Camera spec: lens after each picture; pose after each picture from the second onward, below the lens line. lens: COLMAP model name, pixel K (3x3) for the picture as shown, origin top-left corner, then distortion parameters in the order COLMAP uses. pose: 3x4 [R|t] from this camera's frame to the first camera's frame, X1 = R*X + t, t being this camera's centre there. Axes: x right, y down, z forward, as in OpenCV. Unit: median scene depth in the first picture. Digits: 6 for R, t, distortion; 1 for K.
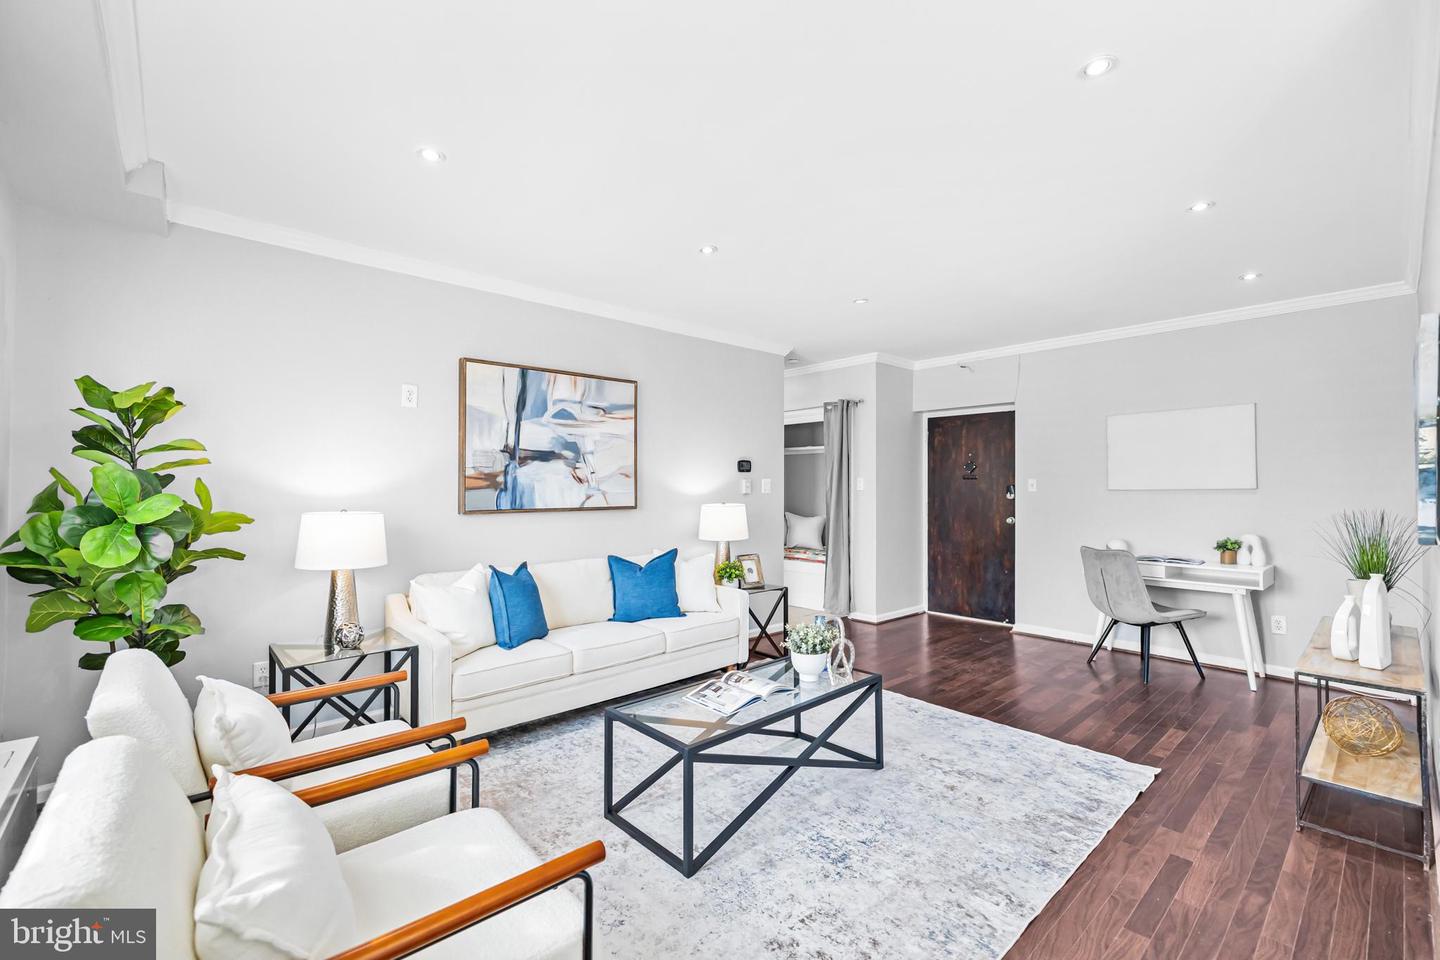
lens RADIAL K [[607.2, 0, 720.0], [0, 607.2, 480.0], [0, 0, 1]] dist [0.000294, 0.000243]
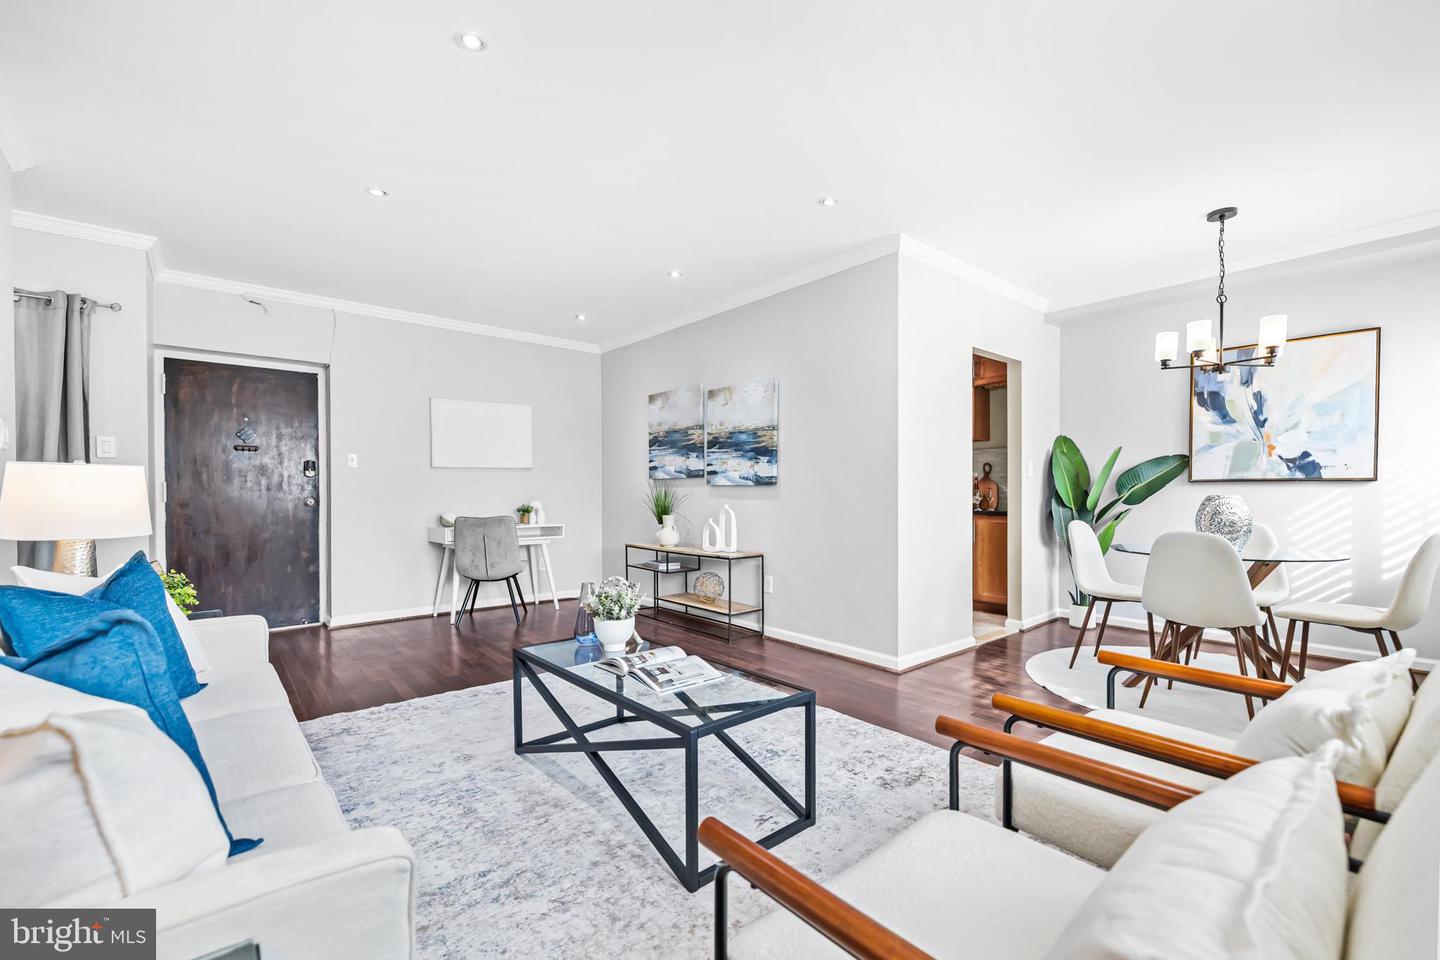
lens RADIAL K [[612.7, 0, 722.4], [0, 612.7, 496.1], [0, 0, 1]] dist [-0.000880, 0.000023]
pose [[0.024411, -0.007325, 0.999675, -0.550382], [-0.009832, 0.999923, 0.007567, 0.069984], [-0.999654, -0.010013, 0.024337, 0.606950]]
